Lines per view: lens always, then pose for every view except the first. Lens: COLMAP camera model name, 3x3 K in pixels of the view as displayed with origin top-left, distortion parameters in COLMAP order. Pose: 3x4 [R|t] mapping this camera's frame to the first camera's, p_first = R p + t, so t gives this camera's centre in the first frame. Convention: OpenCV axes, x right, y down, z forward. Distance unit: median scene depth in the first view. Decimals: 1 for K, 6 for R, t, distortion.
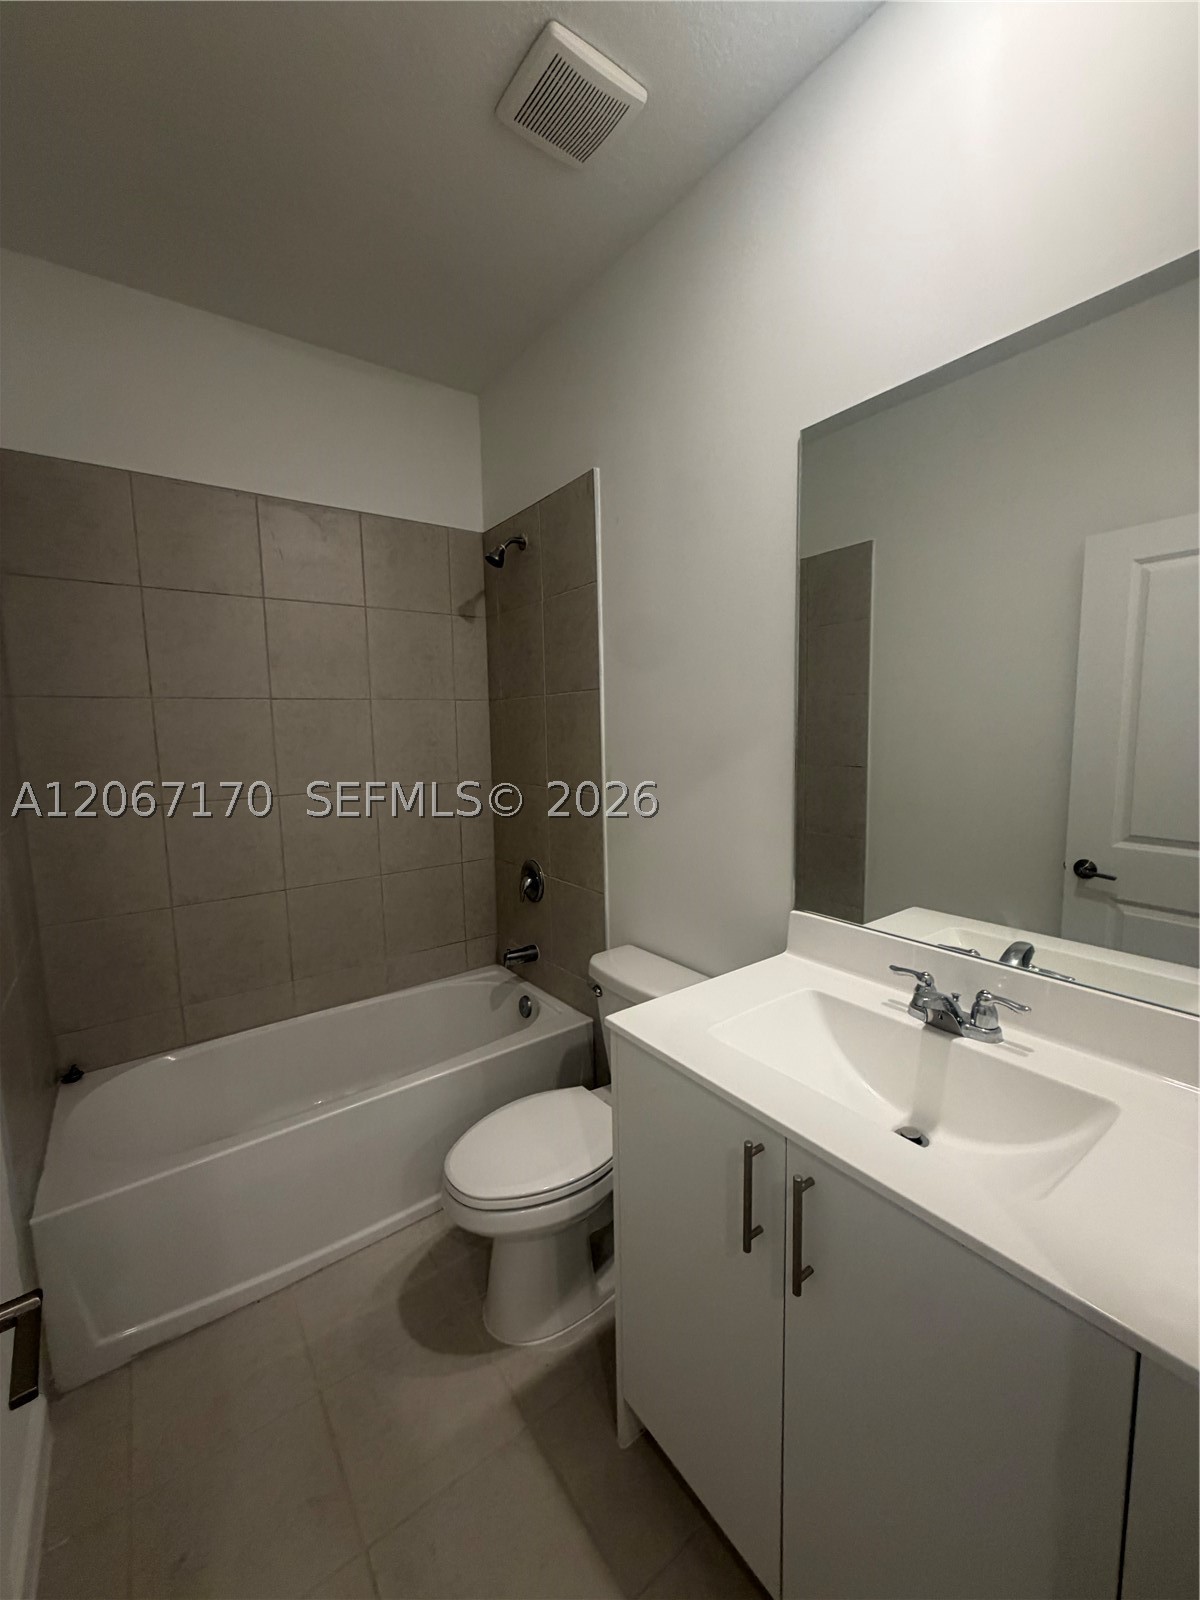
lens RADIAL K [[636.9, 0, 600.0], [0, 636.9, 800.0], [0, 0, 1]] dist [0.000921, 0.000274]
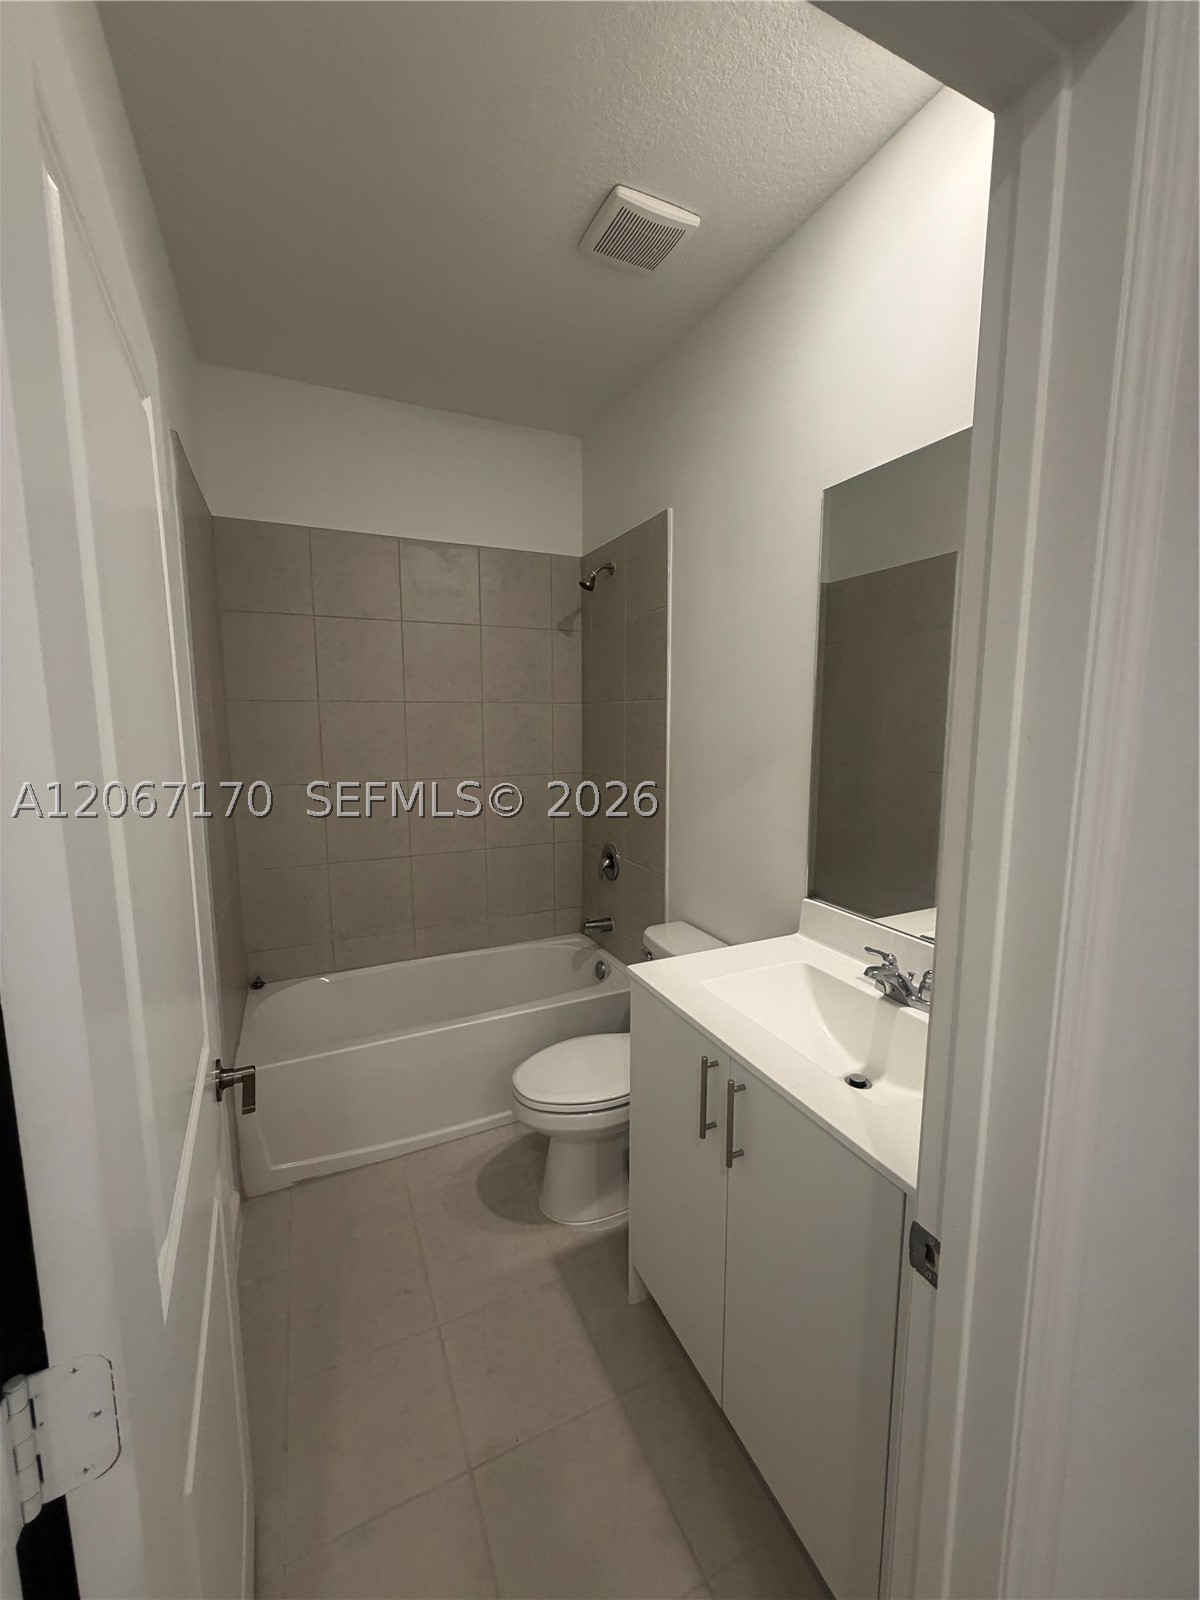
lens RADIAL K [[636.9, 0, 600.0], [0, 636.9, 800.0], [0, 0, 1]] dist [0.000921, 0.000274]
pose [[0.980795, 0.044720, -0.189847, 0.117182], [-0.040822, 0.998869, 0.024396, -0.016246], [0.190723, -0.016178, 0.981511, -0.173430]]
